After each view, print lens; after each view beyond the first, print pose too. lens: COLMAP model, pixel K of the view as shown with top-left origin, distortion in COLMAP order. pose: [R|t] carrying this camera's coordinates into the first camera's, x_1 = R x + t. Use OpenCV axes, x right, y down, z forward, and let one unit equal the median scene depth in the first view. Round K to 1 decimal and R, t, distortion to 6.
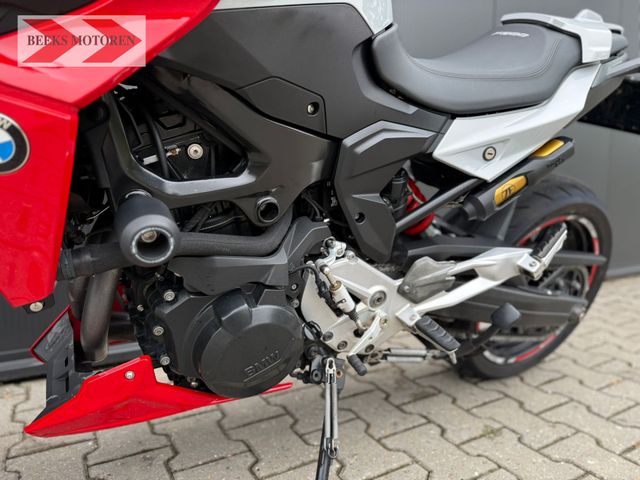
lens RADIAL K [[455.0, 0, 322.9], [0, 455.0, 244.9], [0, 0, 1]] dist [0.020809, -0.067560]
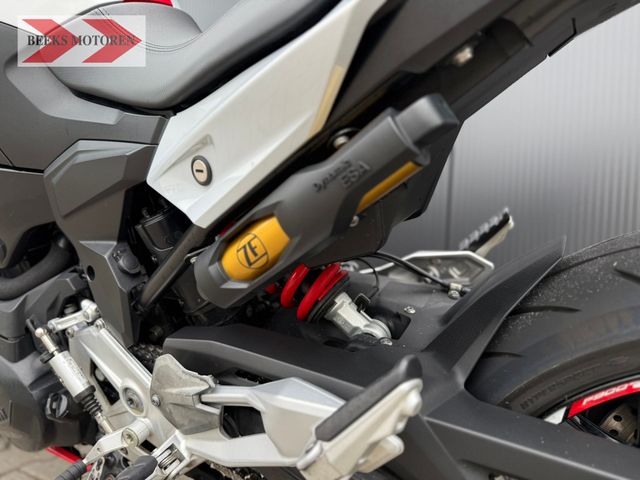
lens RADIAL K [[455.0, 0, 322.9], [0, 455.0, 244.9], [0, 0, 1]] dist [0.020809, -0.067560]
pose [[0.534807, 0.035689, -0.844220, 0.768196], [-0.143607, 0.988412, -0.049189, -0.105743], [0.832682, 0.147542, 0.533735, 0.781814]]
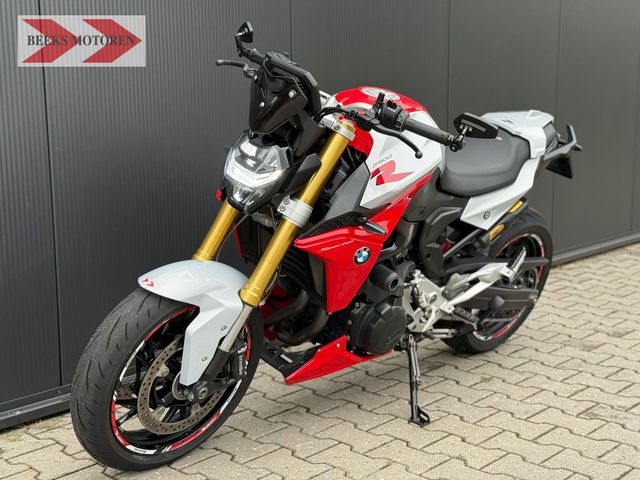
lens RADIAL K [[886.1, 0, 320.0], [0, 886.1, 240.0], [0, 0, 1]] dist [-0.007784, 0.007806]
pose [[0.957508, -0.060122, 0.282070, -1.168043], [0.048528, 0.997672, 0.047917, -0.276502], [-0.284294, -0.032193, 0.958196, -2.015889]]
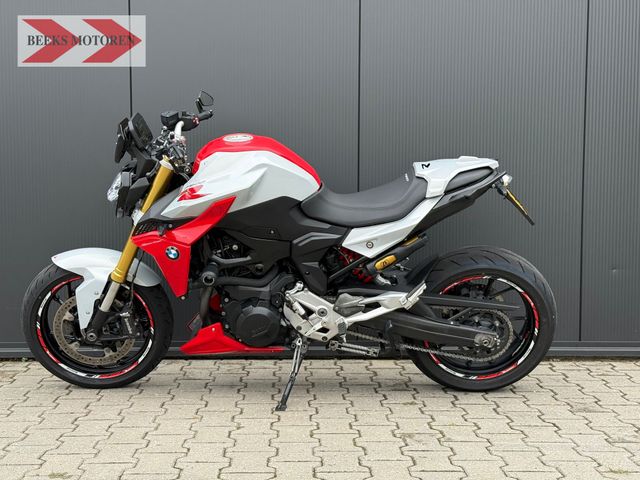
lens RADIAL K [[886.1, 0, 320.0], [0, 886.1, 240.0], [0, 0, 1]] dist [-0.007784, 0.007806]
pose [[0.874588, 0.021808, -0.484376, 1.915470], [-0.054017, 0.997152, -0.052638, 0.002624], [0.481849, 0.072201, 0.873275, -2.379841]]
